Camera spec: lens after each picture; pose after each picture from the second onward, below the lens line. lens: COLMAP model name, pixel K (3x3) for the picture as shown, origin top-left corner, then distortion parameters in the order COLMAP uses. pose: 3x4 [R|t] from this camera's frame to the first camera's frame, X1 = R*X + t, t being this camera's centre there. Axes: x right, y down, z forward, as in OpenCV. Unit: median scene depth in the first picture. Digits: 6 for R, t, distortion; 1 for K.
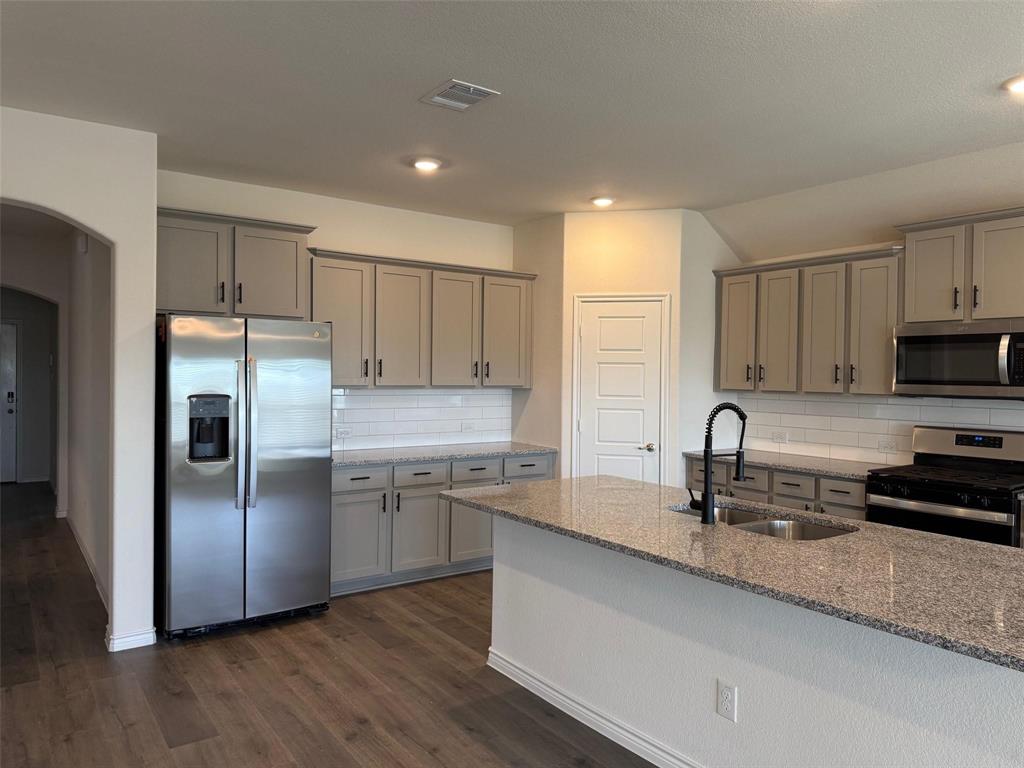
lens RADIAL K [[727.0, 0, 506.6], [0, 727.0, 376.1], [0, 0, 1]] dist [0.061578, -0.005656]
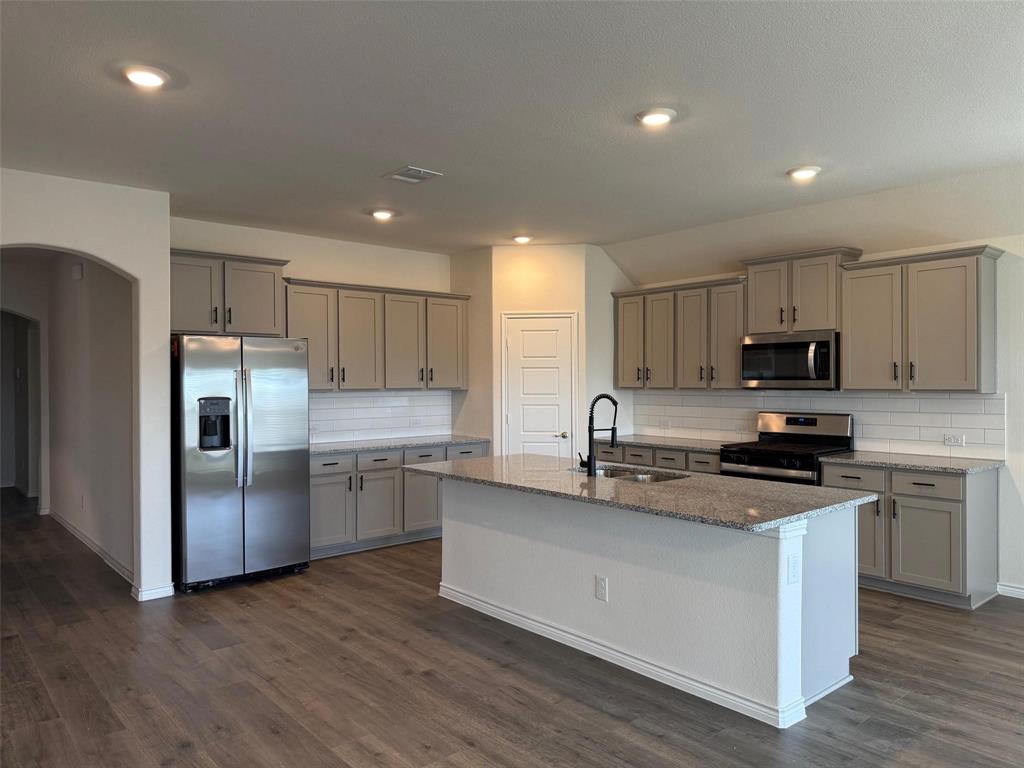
lens RADIAL K [[727.0, 0, 507.8], [0, 727.0, 381.7], [0, 0, 1]] dist [0.061578, -0.005656]
pose [[0.995549, -0.017269, 0.092649, -0.015163], [0.017316, 0.999850, 0.000301, 0.005763], [-0.092640, 0.001305, 0.995699, -0.278664]]
